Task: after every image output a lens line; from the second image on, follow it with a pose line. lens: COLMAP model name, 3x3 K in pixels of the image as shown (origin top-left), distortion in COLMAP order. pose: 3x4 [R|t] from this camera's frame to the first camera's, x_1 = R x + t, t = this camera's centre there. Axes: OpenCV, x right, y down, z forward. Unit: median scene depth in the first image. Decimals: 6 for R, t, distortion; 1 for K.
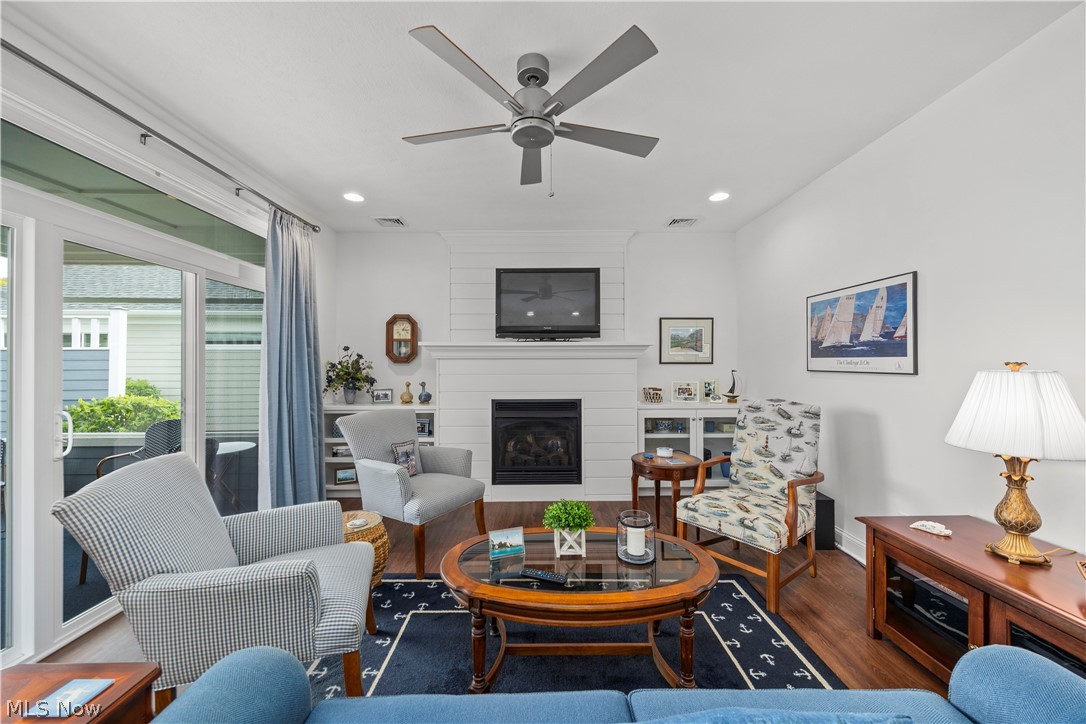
lens RADIAL K [[414.9, 0, 545.5], [0, 414.9, 362.3], [0, 0, 1]] dist [-0.003093, 0.000942]
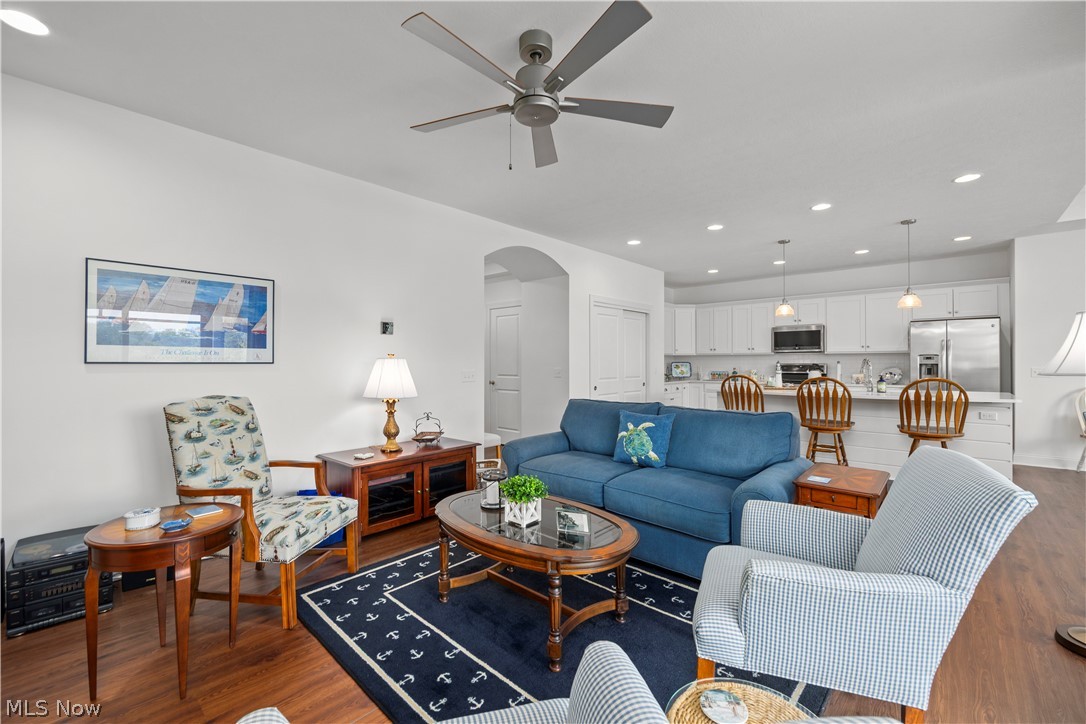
lens RADIAL K [[467.9, 0, 546.6], [0, 467.9, 360.9], [0, 0, 1]] dist [0.000972, 0.000161]
pose [[-0.740841, 0.011776, 0.671577, -0.578671], [0.007628, 0.999929, -0.009118, 0.036428], [-0.671637, -0.001632, -0.740879, 1.319459]]
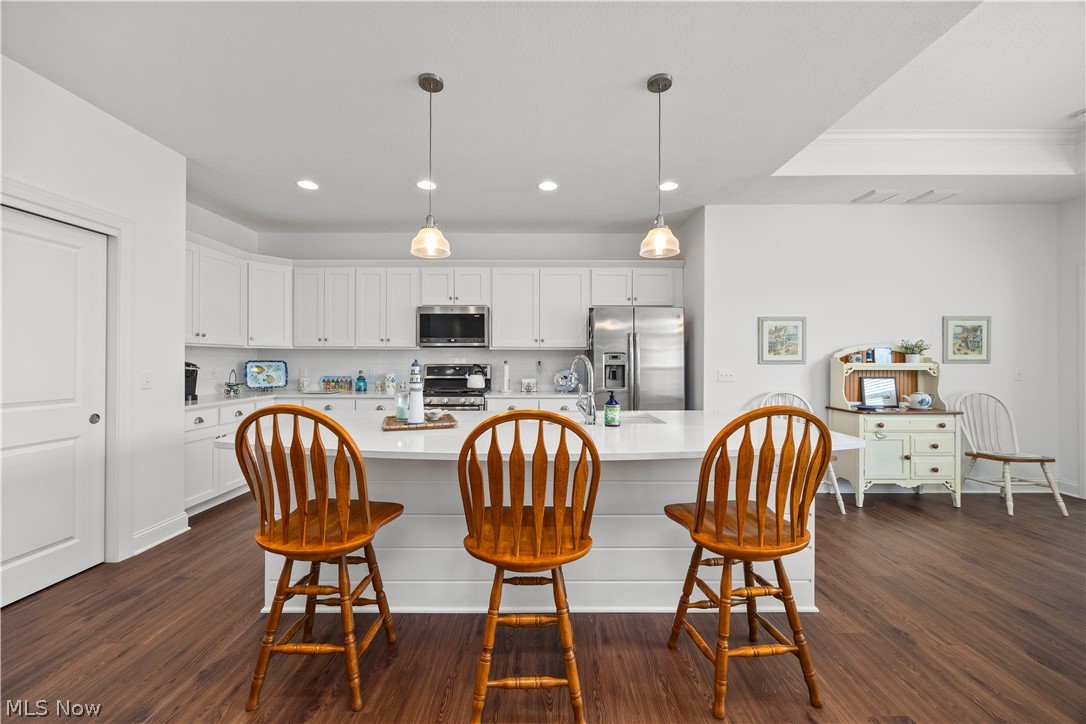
lens RADIAL K [[414.9, 0, 542.7], [0, 414.9, 361.4], [0, 0, 1]] dist [-0.003093, 0.000942]
pose [[-0.999745, 0.005700, 0.021838, -0.186374], [0.005736, 0.999982, 0.001604, 0.027863], [-0.021828, 0.001729, -0.999760, -0.187477]]
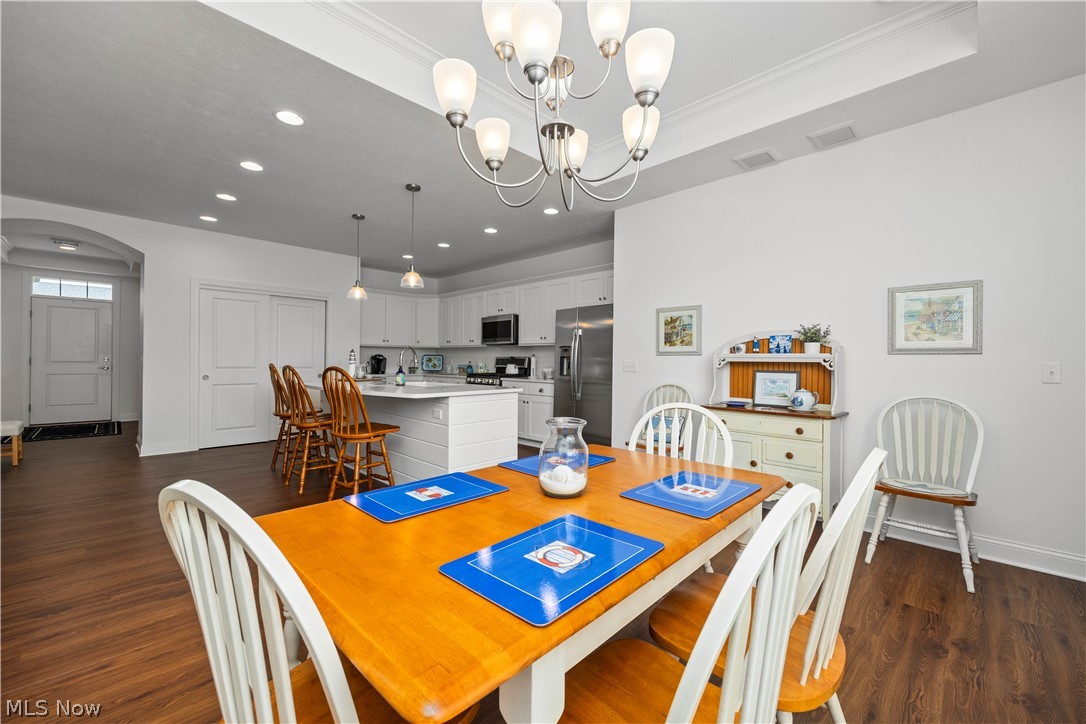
lens RADIAL K [[450.5, 0, 551.3], [0, 450.5, 360.2], [0, 0, 1]] dist [0.002355, 0.000227]
pose [[-0.692824, 0.000111, 0.721107, -1.836144], [-0.008832, 0.999924, -0.008639, 0.078456], [-0.721053, -0.012354, -0.692770, -0.290729]]
